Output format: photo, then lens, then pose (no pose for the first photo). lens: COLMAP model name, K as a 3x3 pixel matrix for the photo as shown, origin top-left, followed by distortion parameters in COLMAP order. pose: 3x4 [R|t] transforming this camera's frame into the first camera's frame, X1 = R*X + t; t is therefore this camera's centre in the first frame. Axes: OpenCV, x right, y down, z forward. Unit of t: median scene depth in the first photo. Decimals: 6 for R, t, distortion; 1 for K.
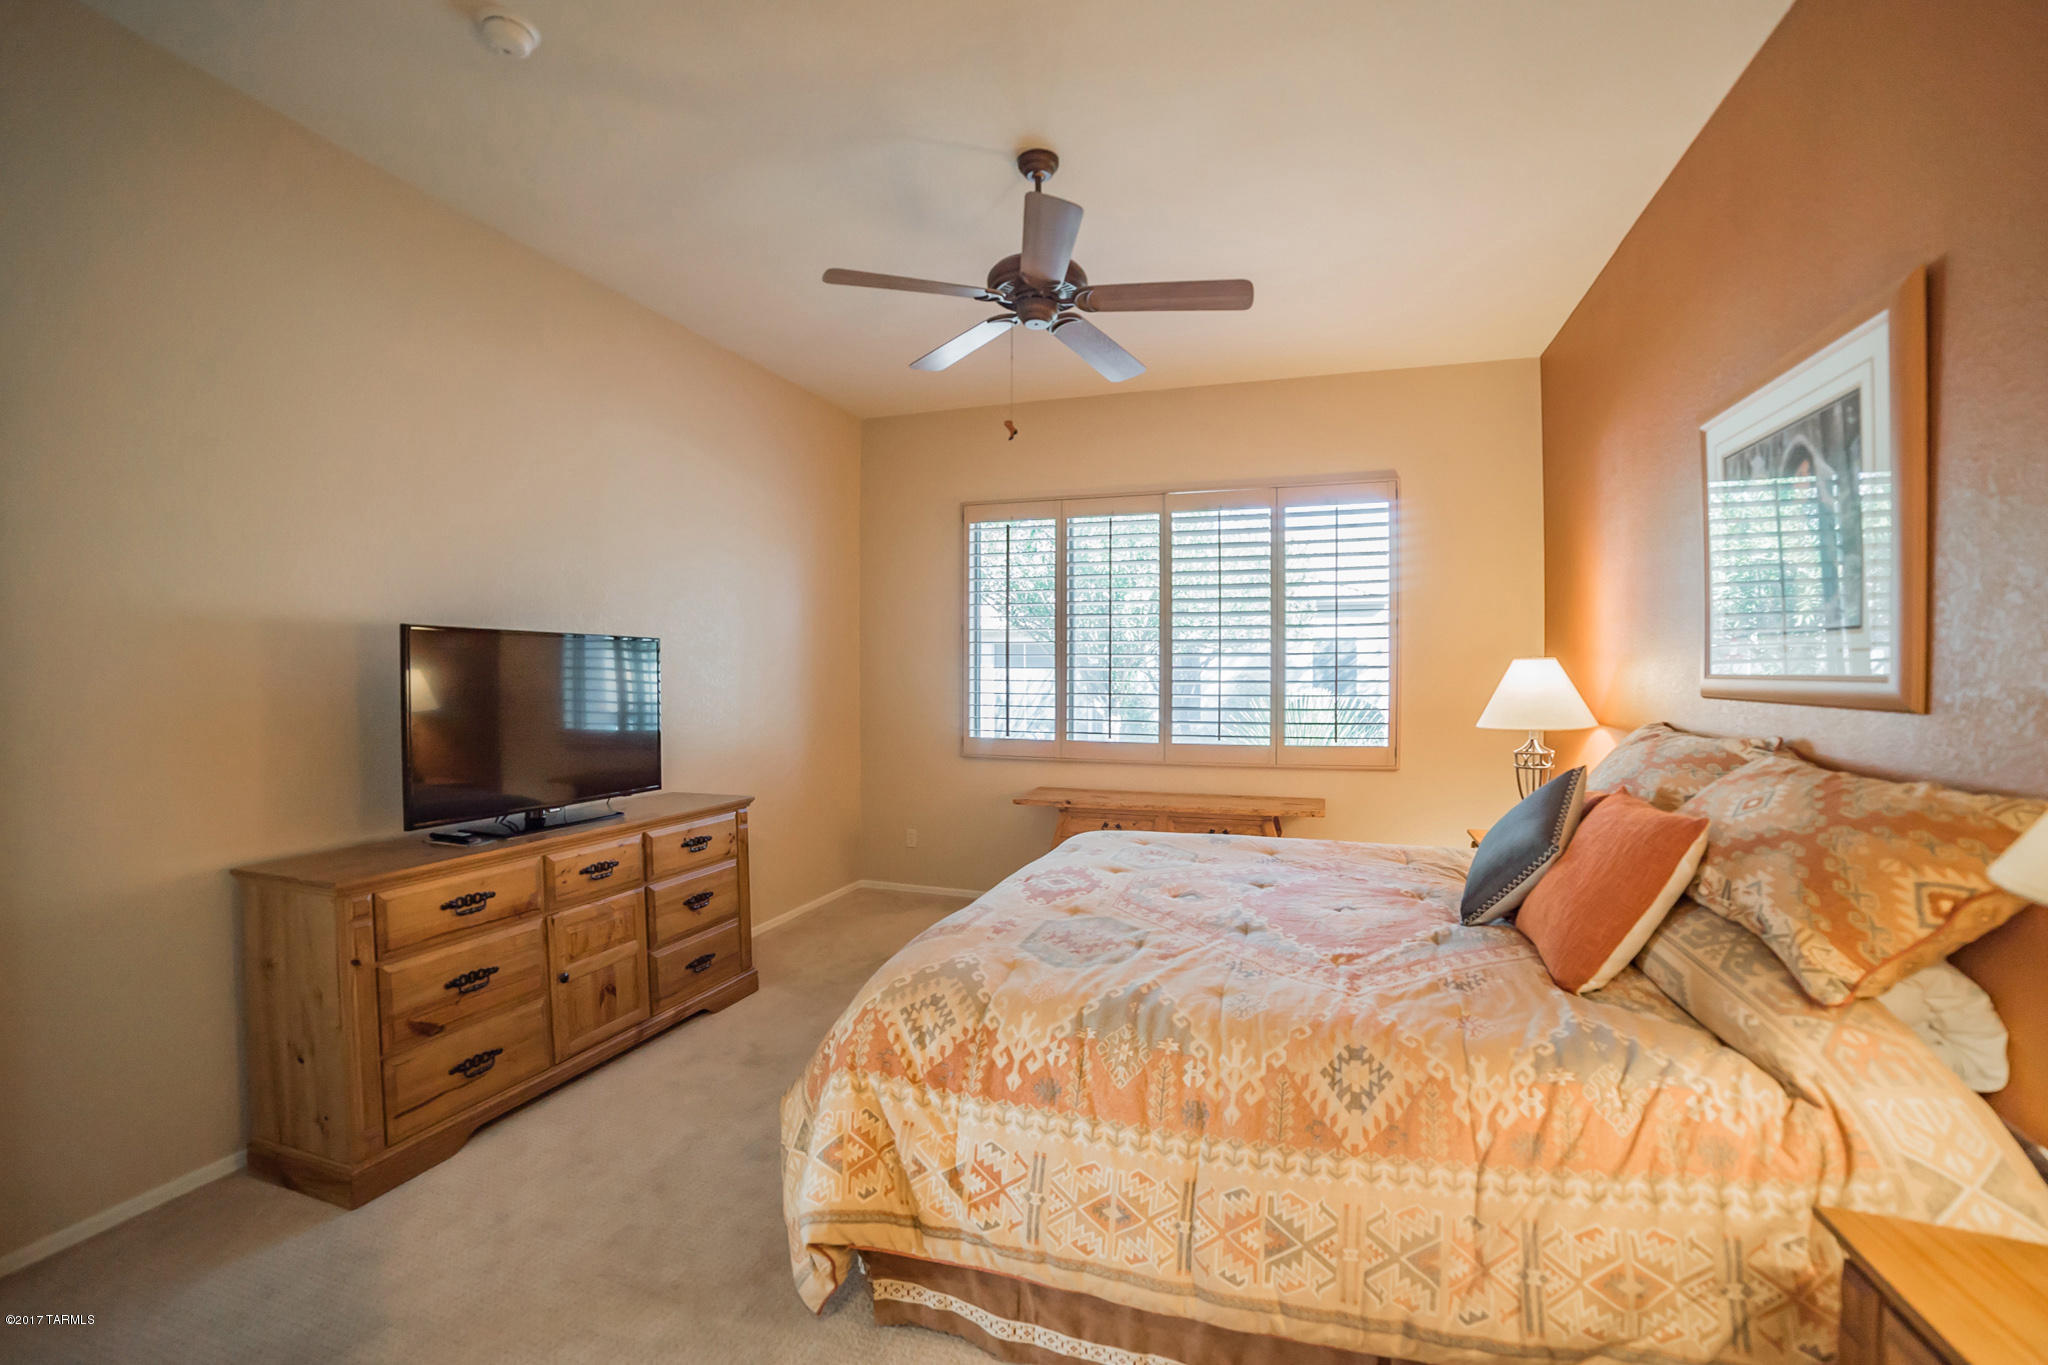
lens RADIAL K [[865.8, 0, 1007.9], [0, 865.8, 690.9], [0, 0, 1]] dist [-0.120560, 0.038603]
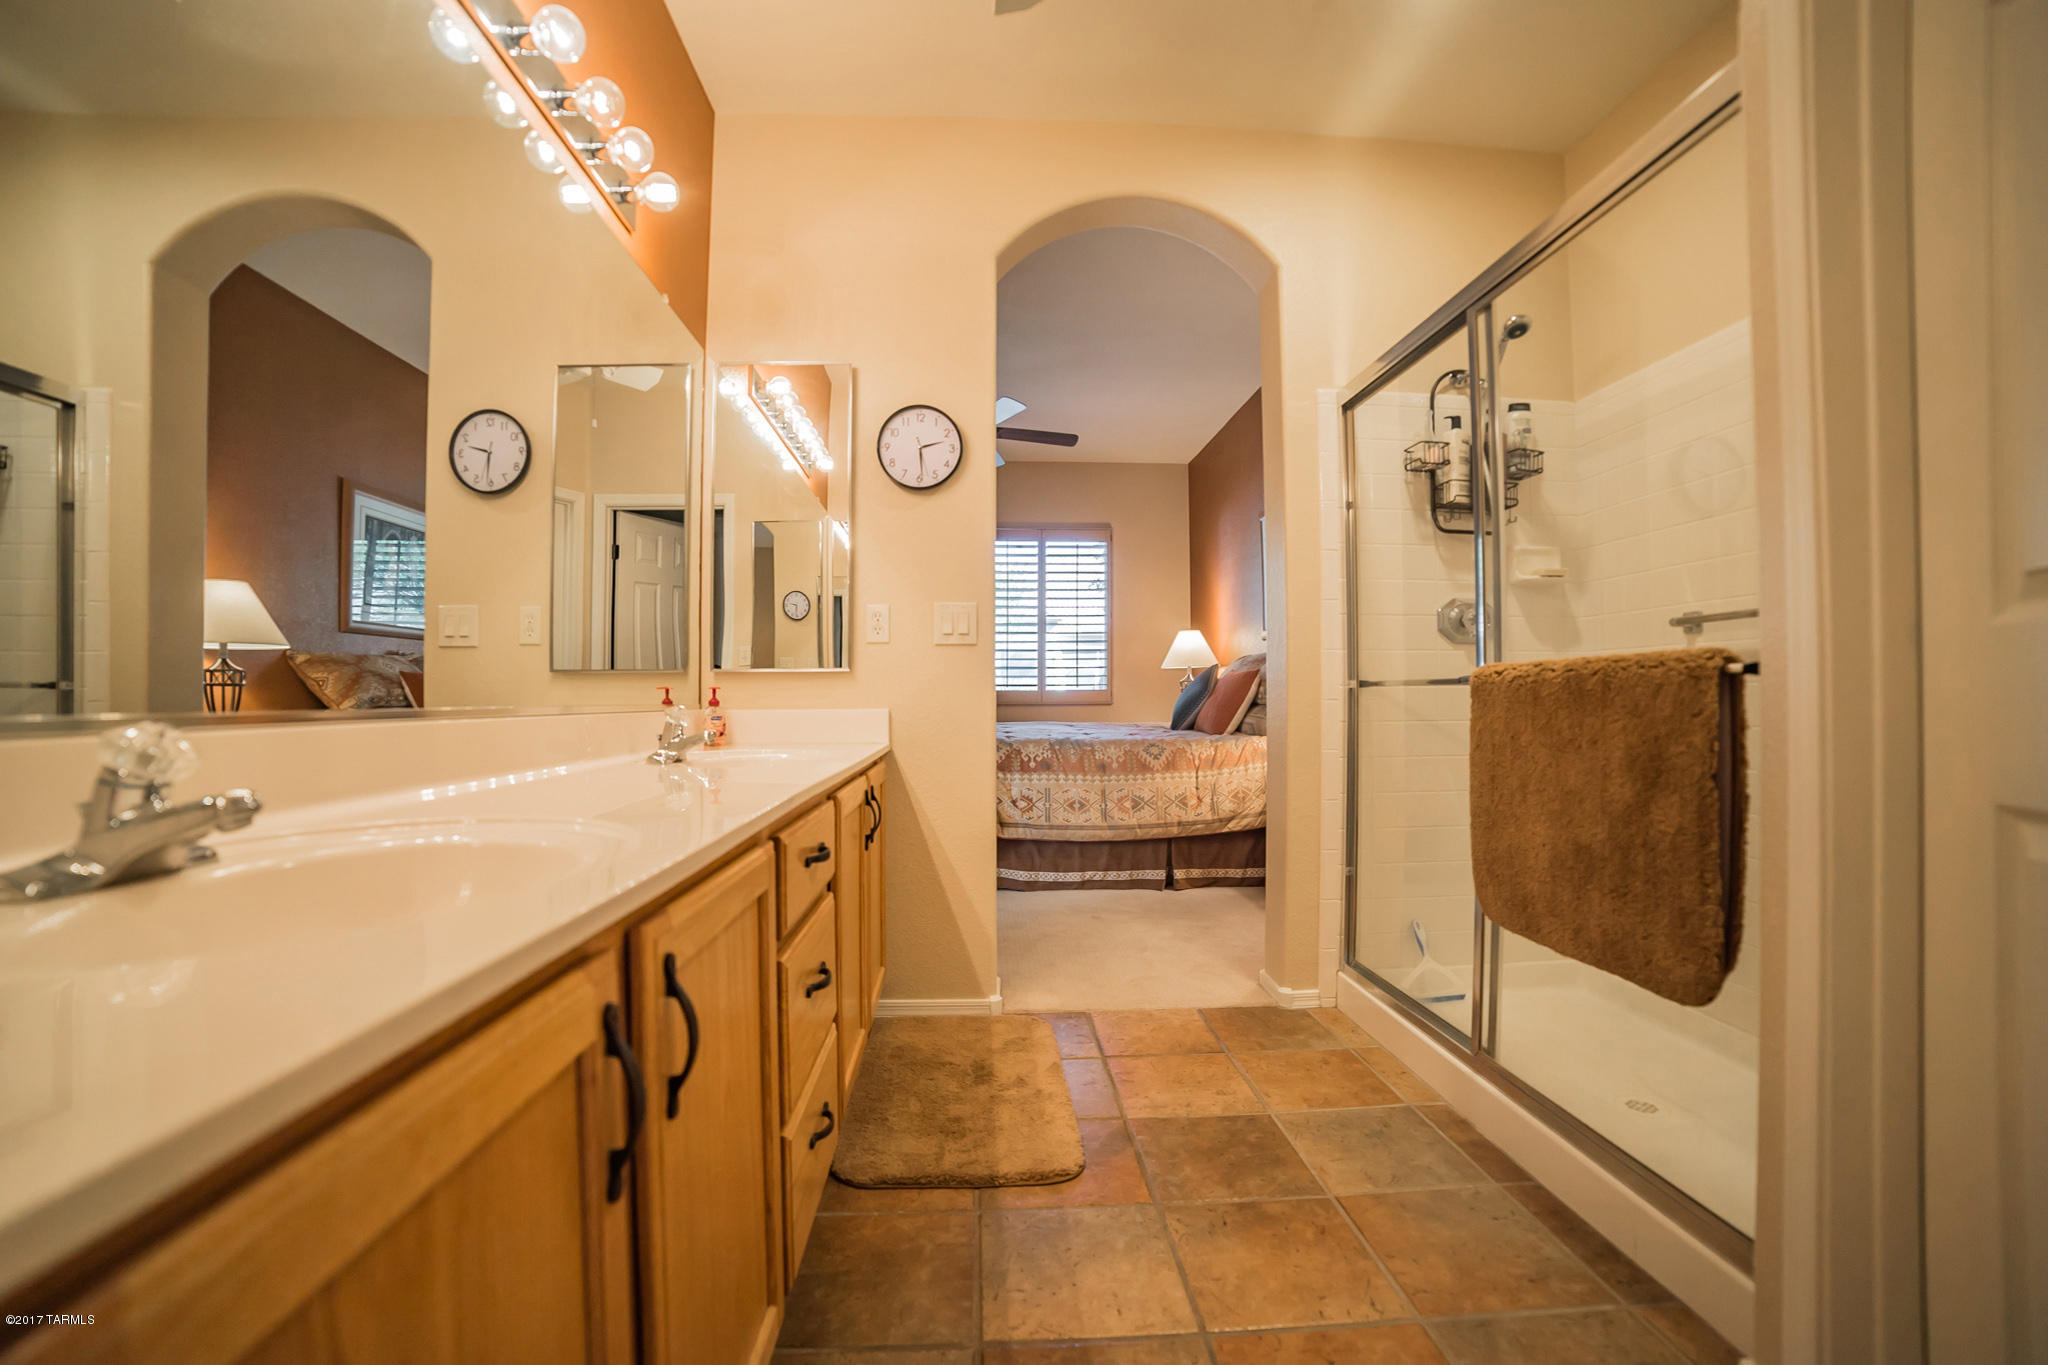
lens RADIAL K [[865.8, 0, 1007.9], [0, 865.8, 690.9], [0, 0, 1]] dist [-0.120560, 0.038603]
pose [[0.922307, 0.004478, 0.386431, -1.155485], [0.003512, 0.999794, -0.019968, 0.311397], [-0.386441, 0.019774, 0.922102, -1.494604]]
